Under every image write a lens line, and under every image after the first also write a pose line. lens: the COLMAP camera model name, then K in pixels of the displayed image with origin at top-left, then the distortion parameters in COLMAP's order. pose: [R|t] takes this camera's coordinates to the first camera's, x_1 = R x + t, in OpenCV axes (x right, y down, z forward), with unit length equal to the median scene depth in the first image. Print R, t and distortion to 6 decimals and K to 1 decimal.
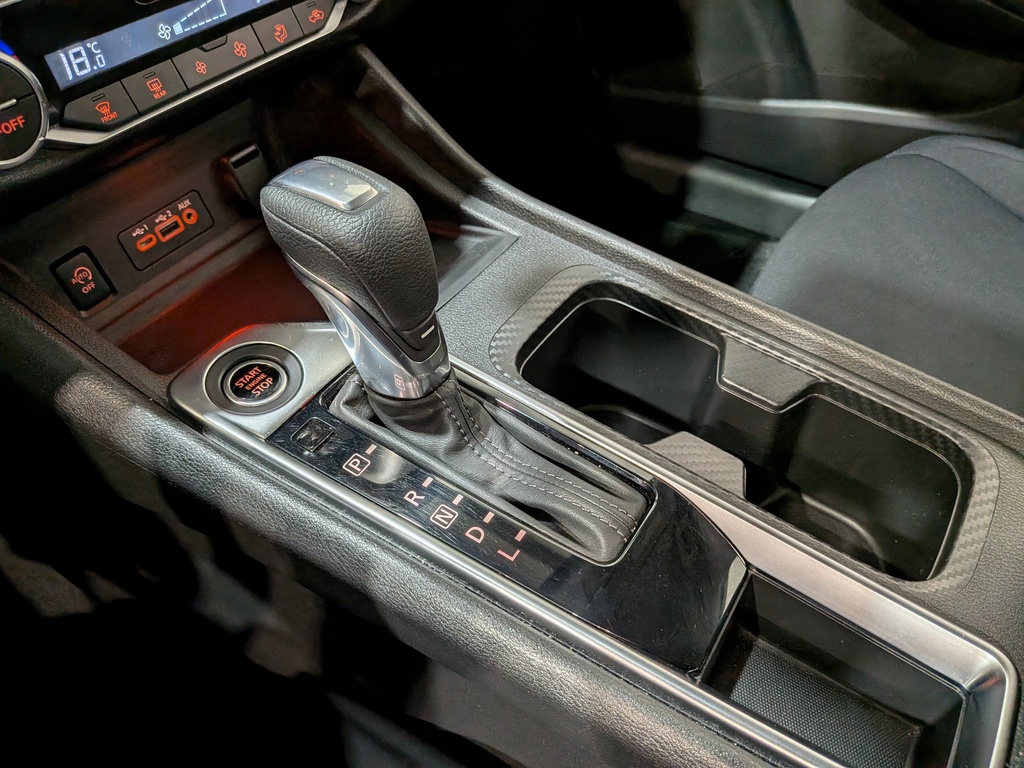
lens RADIAL K [[750.4, 0, 510.1], [0, 750.4, 388.4], [0, 0, 1]] dist [0.042128, -0.072223]
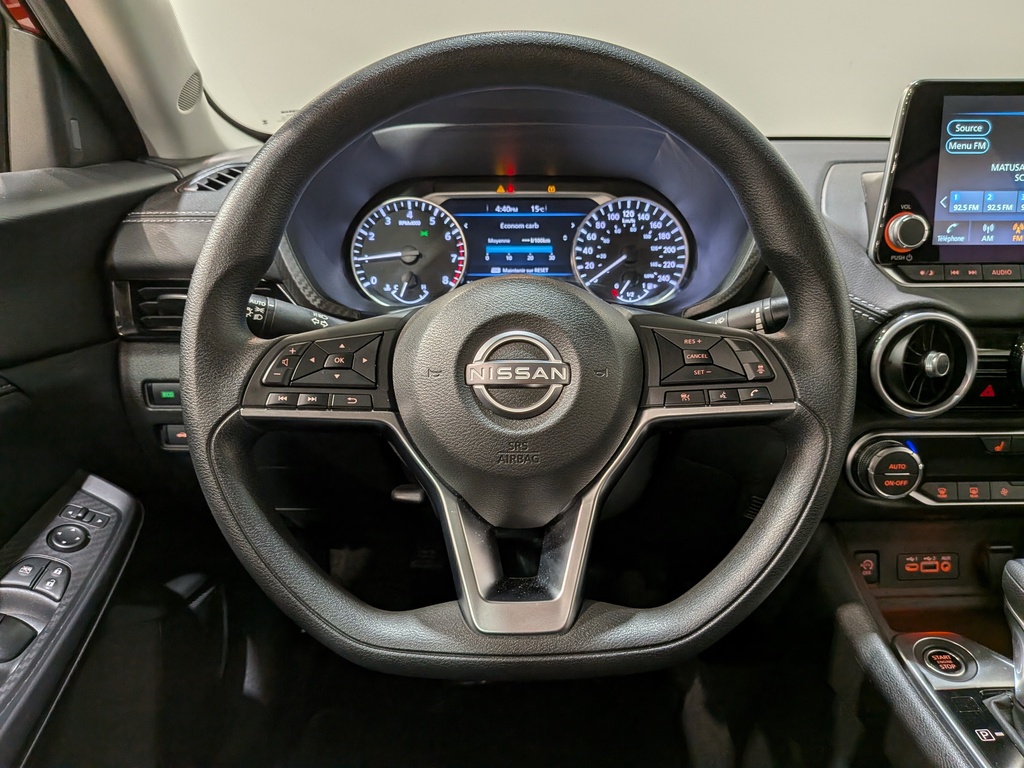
lens RADIAL K [[750.4, 0, 519.0], [0, 750.4, 386.1], [0, 0, 1]] dist [0.042128, -0.072223]
pose [[0.557379, 0.254636, -0.790246, 0.272929], [-0.592180, 0.789060, -0.163424, 0.323053], [0.581938, 0.559057, 0.590596, -0.799385]]
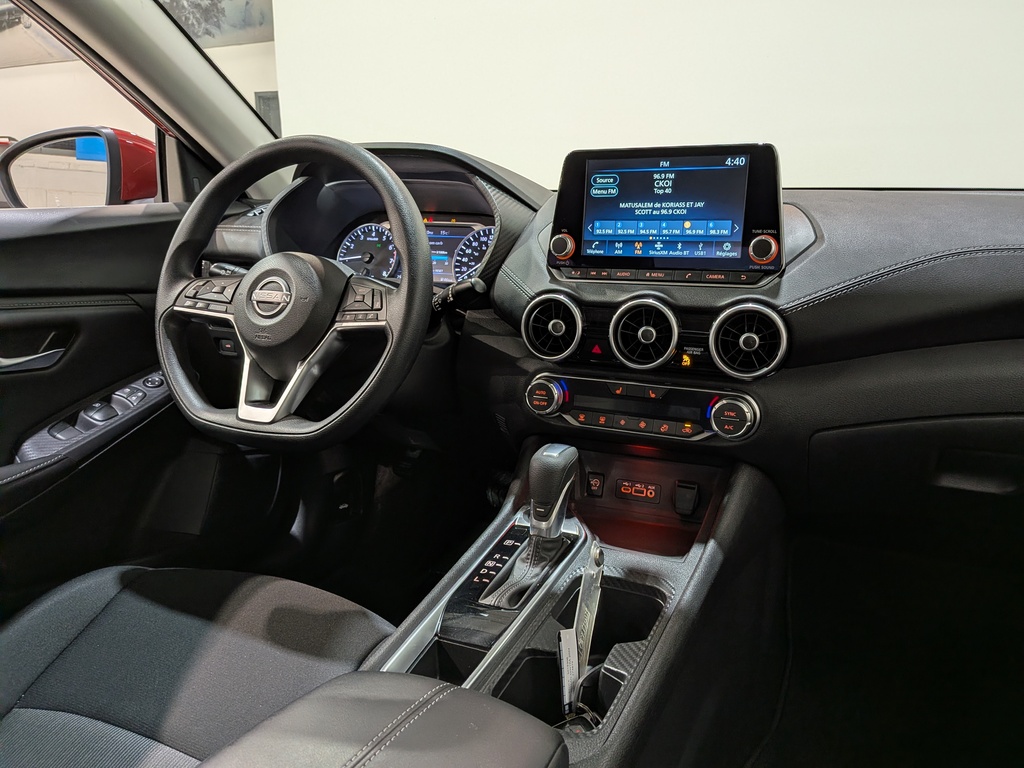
lens RADIAL K [[750.4, 0, 530.0], [0, 750.4, 392.6], [0, 0, 1]] dist [0.042128, -0.072223]
pose [[0.159029, 0.246262, -0.956067, 1.918965], [-0.706072, 0.705223, 0.064204, -0.428478], [0.690052, 0.664842, 0.286030, -0.019043]]
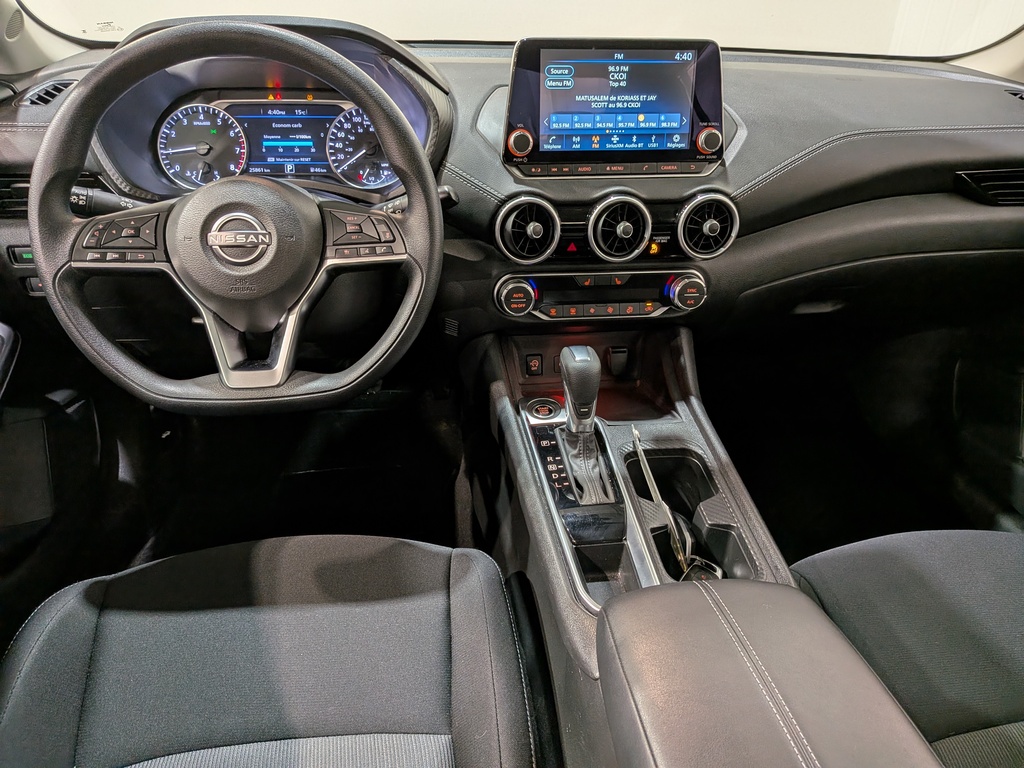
lens RADIAL K [[750.4, 0, 520.9], [0, 750.4, 400.0], [0, 0, 1]] dist [0.042128, -0.072223]
pose [[0.656319, 0.385344, -0.648656, 1.331004], [-0.557256, 0.827175, -0.072443, 0.197748], [0.508637, 0.409013, 0.757626, -1.095502]]
